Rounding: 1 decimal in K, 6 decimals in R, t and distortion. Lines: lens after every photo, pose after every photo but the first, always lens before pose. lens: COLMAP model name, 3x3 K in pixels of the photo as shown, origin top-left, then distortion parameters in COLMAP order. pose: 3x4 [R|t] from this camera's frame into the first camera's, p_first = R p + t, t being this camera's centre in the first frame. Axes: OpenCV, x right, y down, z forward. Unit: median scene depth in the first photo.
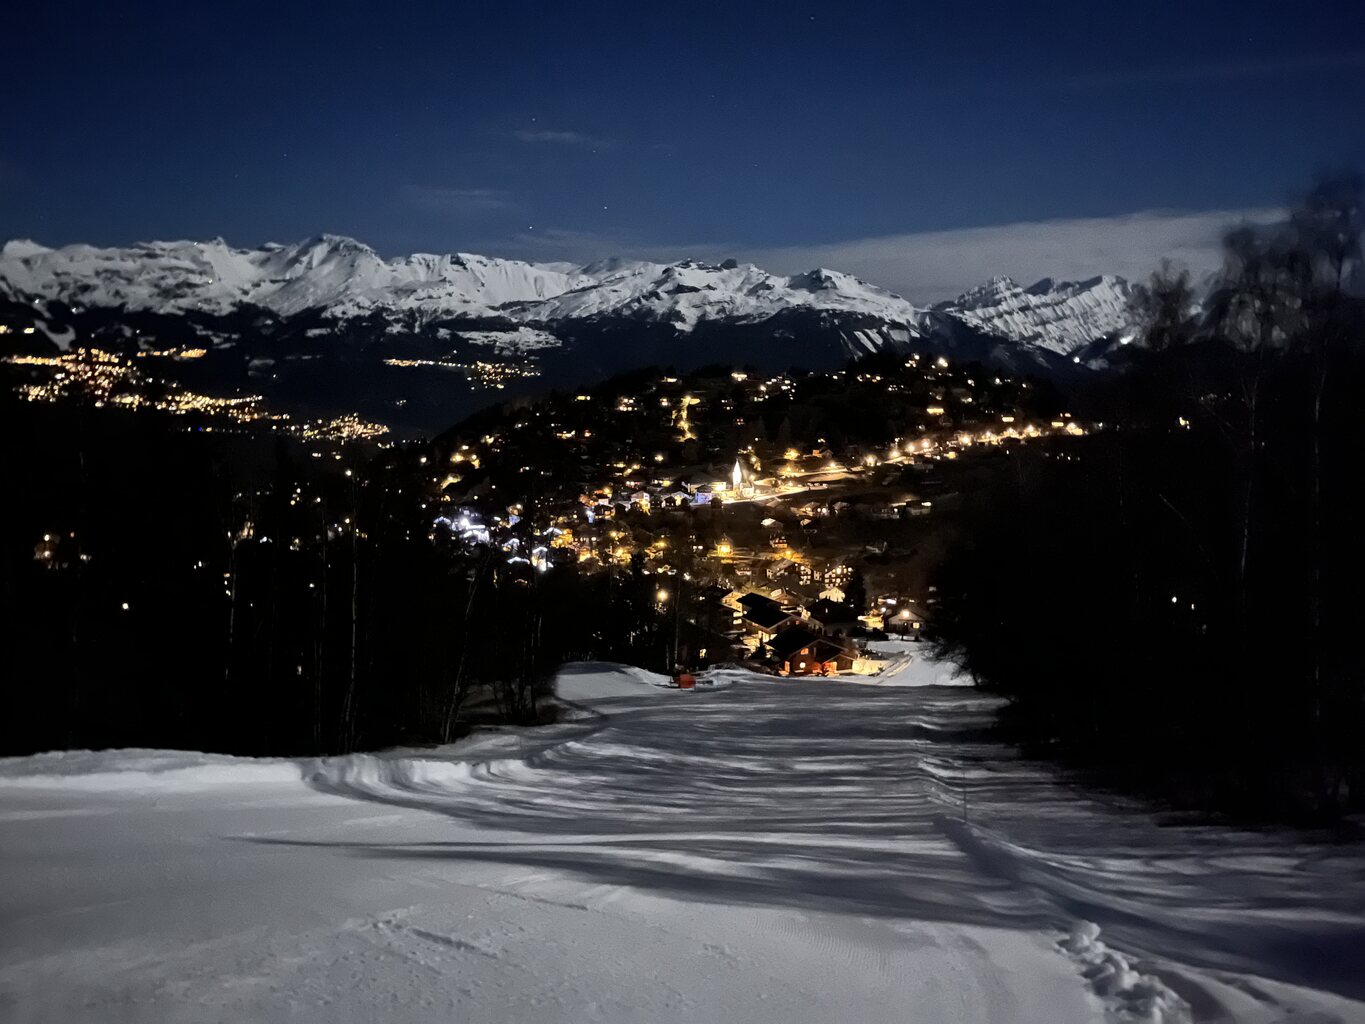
lens RADIAL K [[1030.0, 0, 696.8], [0, 1030.0, 508.1], [0, 0, 1]] dist [0.057368, -0.077492]
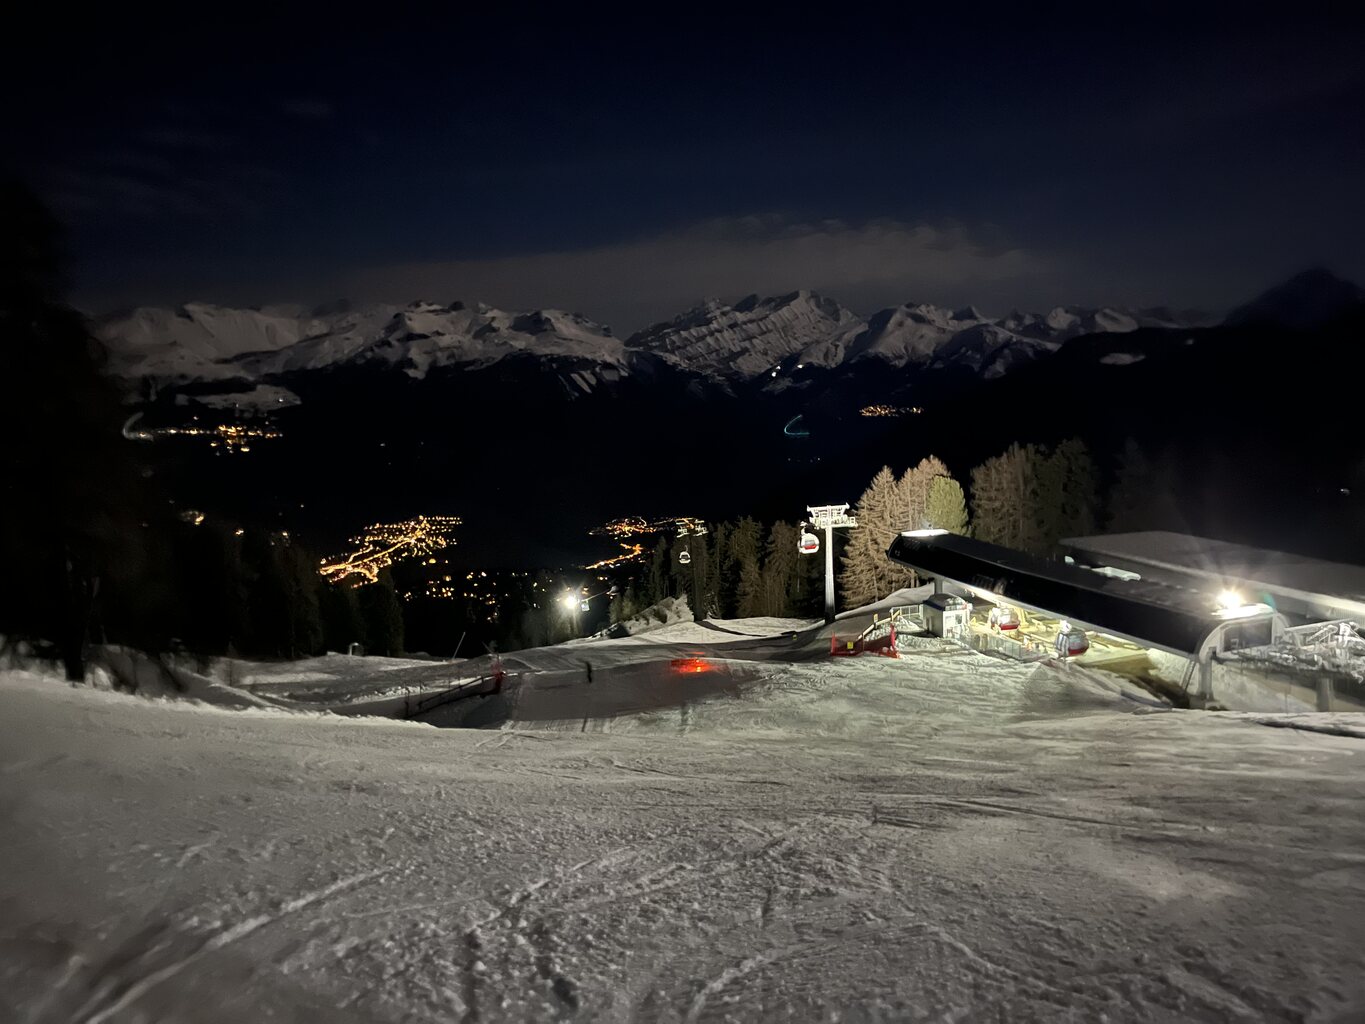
lens RADIAL K [[1030.0, 0, 687.4], [0, 1030.0, 515.5], [0, 0, 1]] dist [0.057368, -0.077492]
pose [[0.972681, -0.083255, 0.216703, 0.017297], [0.080638, 0.996524, 0.020907, -0.027453], [-0.217690, -0.002861, 0.976014, -0.140653]]
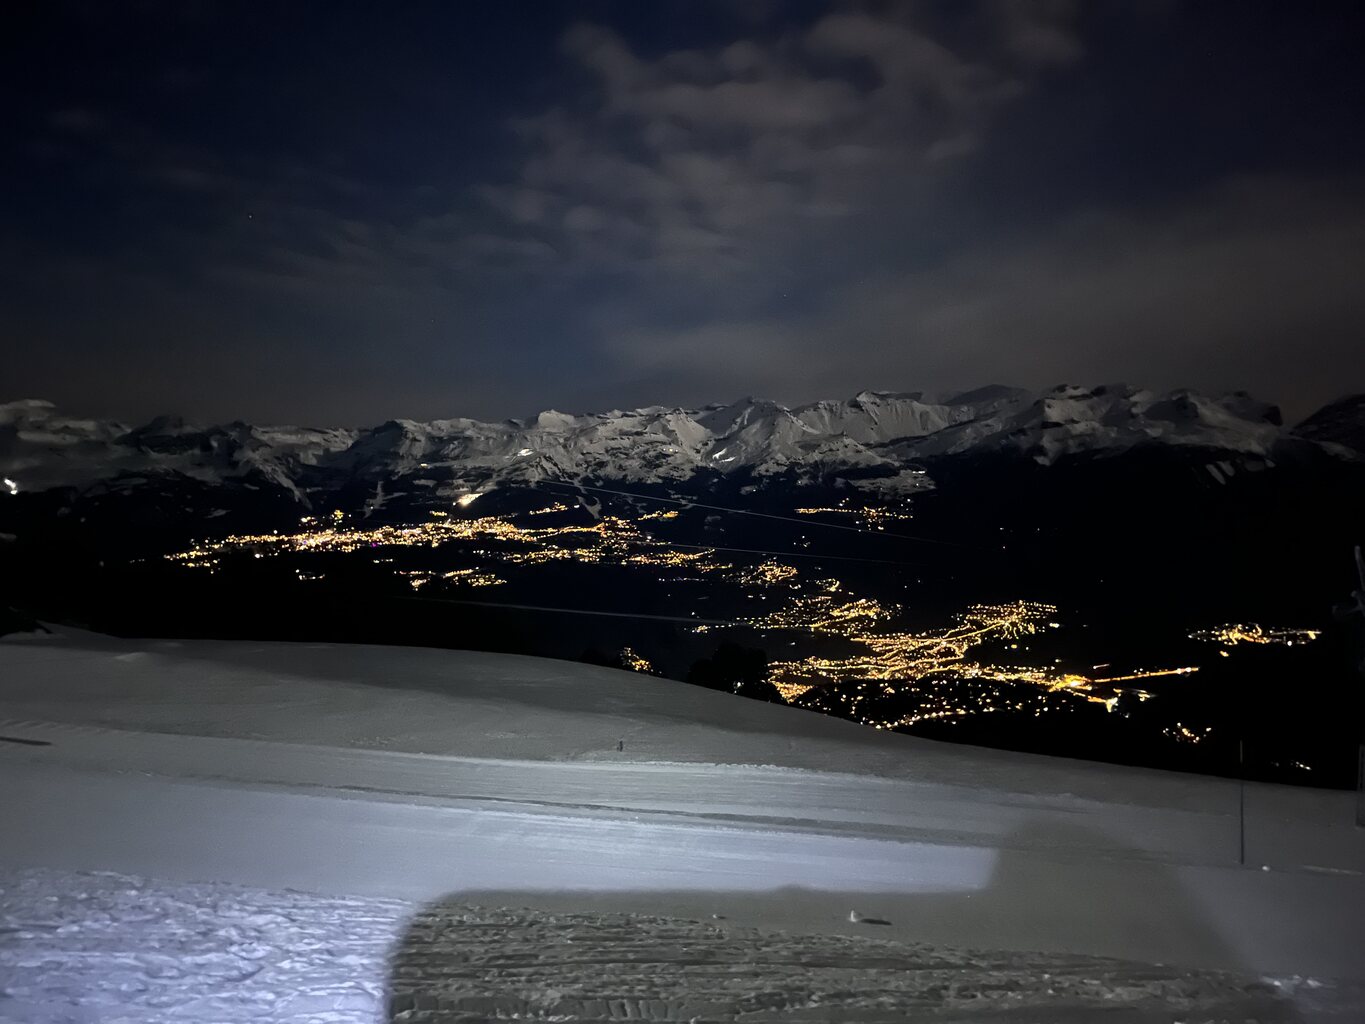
lens RADIAL K [[1030.0, 0, 683.9], [0, 1030.0, 516.2], [0, 0, 1]] dist [0.057368, -0.077492]
pose [[0.919174, -0.013328, -0.393625, 0.075530], [-0.010186, 0.998289, -0.057585, -0.045495], [0.393719, 0.056940, 0.917466, -0.233810]]
